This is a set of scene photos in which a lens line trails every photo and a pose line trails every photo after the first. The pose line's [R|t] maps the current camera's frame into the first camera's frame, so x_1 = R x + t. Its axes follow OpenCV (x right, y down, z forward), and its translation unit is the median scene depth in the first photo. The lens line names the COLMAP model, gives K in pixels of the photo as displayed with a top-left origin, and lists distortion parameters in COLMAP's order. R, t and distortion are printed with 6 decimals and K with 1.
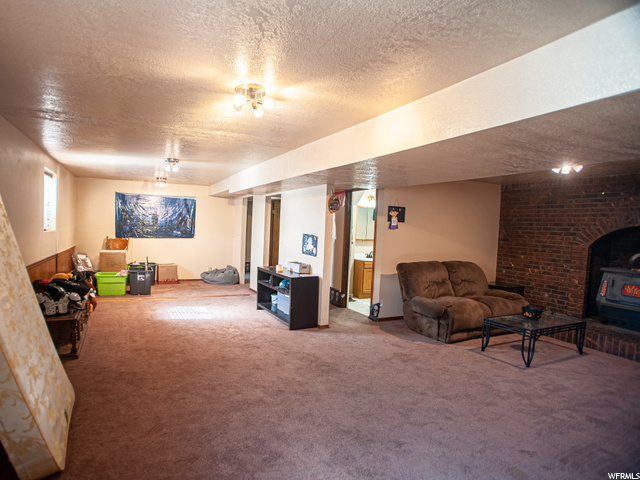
lens RADIAL K [[369.7, 0, 319.9], [0, 369.7, 246.9], [0, 0, 1]] dist [-0.052220, 0.001629]
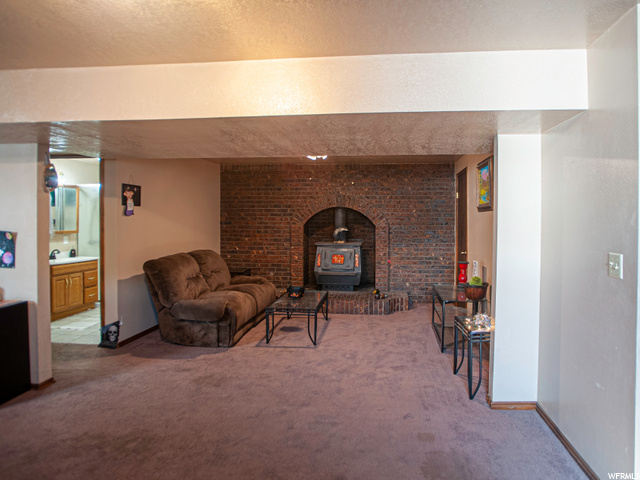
lens RADIAL K [[389.9, 0, 319.5], [0, 389.9, 222.6], [0, 0, 1]] dist [-0.094387, 0.053324]
pose [[0.523074, -0.045322, 0.851081, -0.260753], [0.060585, 0.998036, 0.015912, -0.024897], [-0.850131, 0.043239, 0.524793, 0.300281]]
